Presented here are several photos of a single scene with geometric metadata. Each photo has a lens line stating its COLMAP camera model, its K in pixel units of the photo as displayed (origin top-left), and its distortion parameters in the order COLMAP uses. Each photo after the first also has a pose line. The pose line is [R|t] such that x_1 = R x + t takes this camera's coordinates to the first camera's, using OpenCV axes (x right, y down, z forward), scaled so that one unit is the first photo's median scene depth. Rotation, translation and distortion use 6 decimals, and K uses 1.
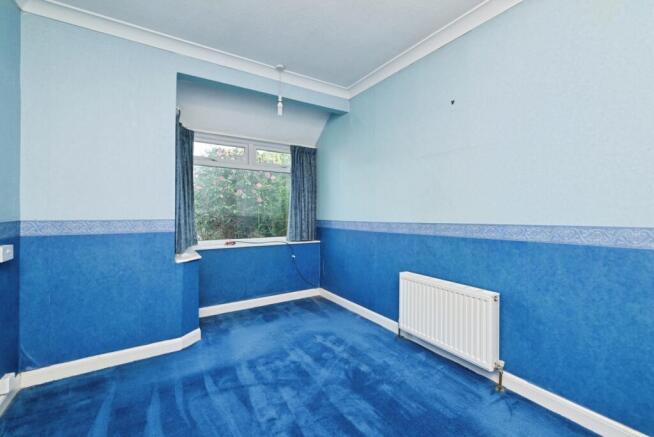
lens RADIAL K [[276.6, 0, 326.6], [0, 276.6, 212.1], [0, 0, 1]] dist [0.000121, 0.000218]
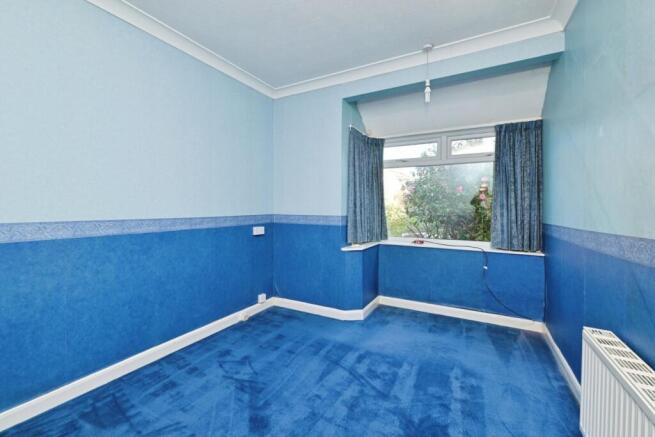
lens RADIAL K [[277.0, 0, 327.1], [0, 277.0, 212.1], [0, 0, 1]] dist [0.000121, 0.000218]
pose [[0.477701, 0.011027, -0.878453, 0.409707], [-0.007481, 0.999936, 0.008484, -0.000928], [0.878491, 0.002519, 0.477753, 0.259336]]
